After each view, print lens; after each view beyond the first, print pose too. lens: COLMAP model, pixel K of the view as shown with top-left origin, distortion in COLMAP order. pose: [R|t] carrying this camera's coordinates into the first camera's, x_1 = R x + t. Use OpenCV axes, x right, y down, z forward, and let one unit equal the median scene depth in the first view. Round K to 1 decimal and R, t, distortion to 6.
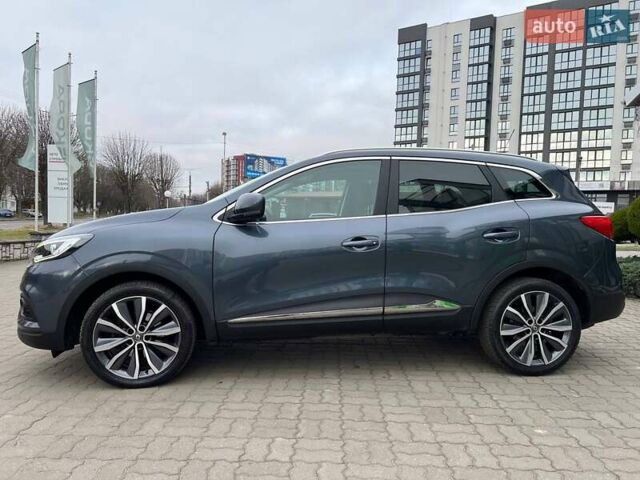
lens RADIAL K [[480.4, 0, 316.6], [0, 480.4, 244.1], [0, 0, 1]] dist [0.064217, -0.070288]
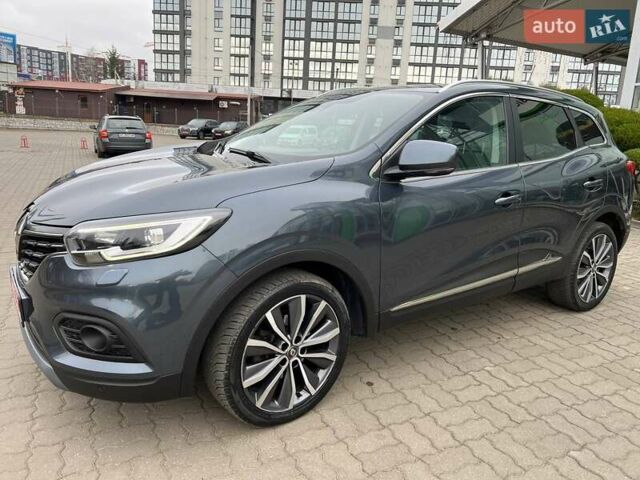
lens RADIAL K [[480.4, 0, 319.3], [0, 480.4, 236.3], [0, 0, 1]] dist [0.064217, -0.070288]
pose [[0.873013, -0.081153, 0.480898, -0.626968], [-0.009182, 0.983148, 0.182579, -0.092171], [-0.487611, -0.163809, 0.857556, 0.404550]]
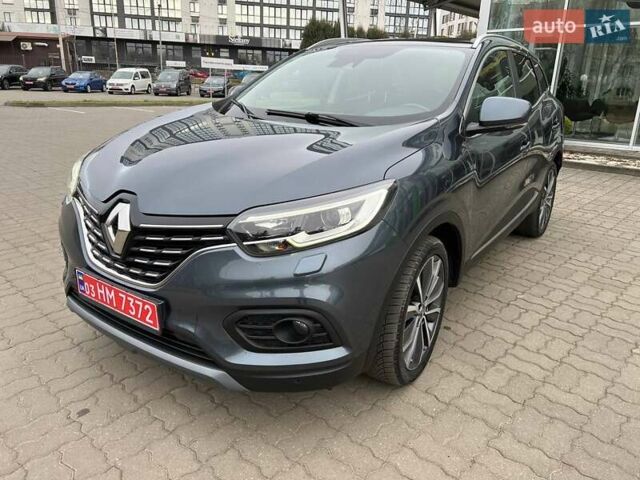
lens RADIAL K [[480.4, 0, 318.2], [0, 480.4, 239.4], [0, 0, 1]] dist [0.064217, -0.070288]
pose [[0.660710, -0.233849, 0.713286, -0.918196], [0.020200, 0.955430, 0.294524, -0.118523], [-0.750369, -0.180187, 0.635986, 0.656109]]
